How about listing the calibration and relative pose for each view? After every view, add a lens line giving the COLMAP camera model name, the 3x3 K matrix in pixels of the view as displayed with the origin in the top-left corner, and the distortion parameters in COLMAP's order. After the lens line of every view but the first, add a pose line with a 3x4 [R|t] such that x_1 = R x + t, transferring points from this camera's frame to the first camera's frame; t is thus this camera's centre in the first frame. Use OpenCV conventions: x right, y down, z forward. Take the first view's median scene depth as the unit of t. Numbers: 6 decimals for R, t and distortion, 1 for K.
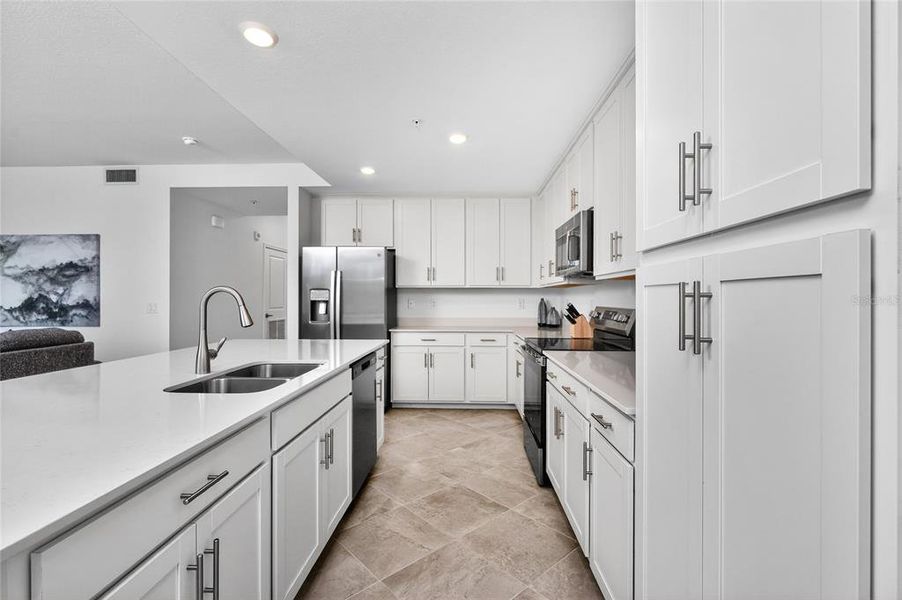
lens RADIAL K [[389.6, 0, 453.6], [0, 389.6, 295.4], [0, 0, 1]] dist [0.001821, -0.000500]
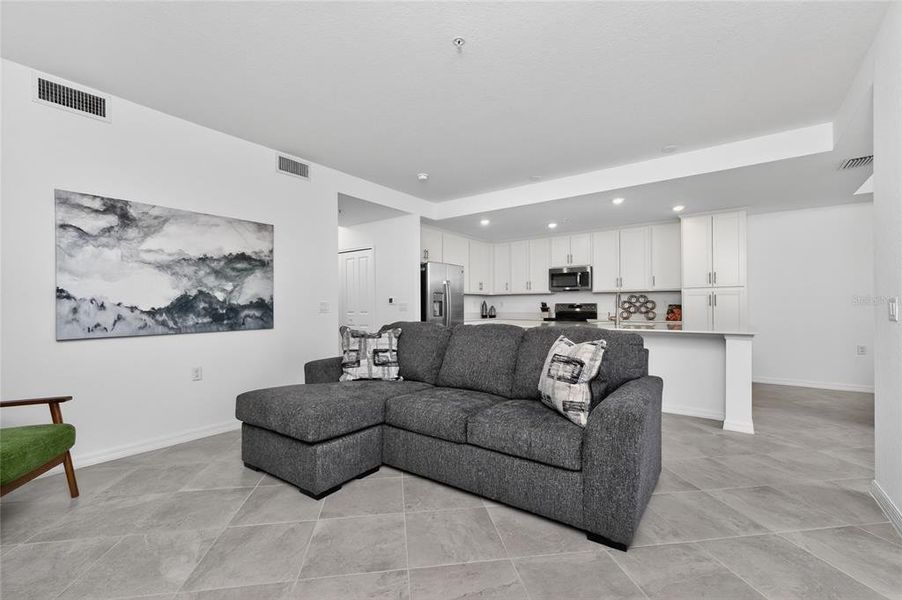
lens RADIAL K [[389.6, 0, 445.5], [0, 389.6, 301.4], [0, 0, 1]] dist [0.001821, -0.000500]
pose [[0.565223, 0.005276, 0.824921, -1.419565], [0.003228, 0.999958, -0.008608, 0.026267], [-0.824932, 0.007528, 0.565182, 0.171001]]
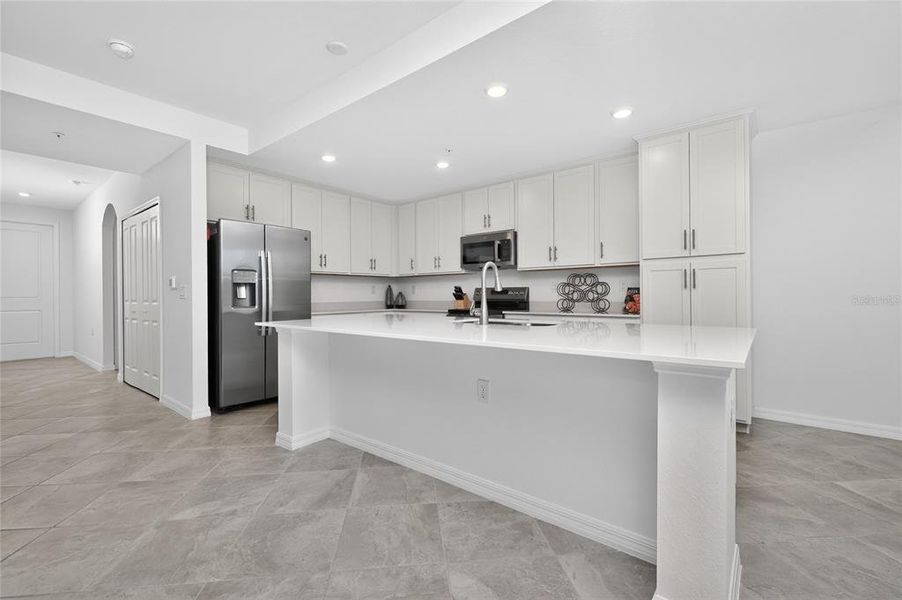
lens RADIAL K [[389.6, 0, 443.8], [0, 389.6, 294.8], [0, 0, 1]] dist [0.001821, -0.000500]
pose [[0.601010, -0.008775, 0.799194, -0.738259], [0.007568, 0.999957, 0.005289, 0.036822], [-0.799206, 0.002870, 0.601050, 0.101605]]
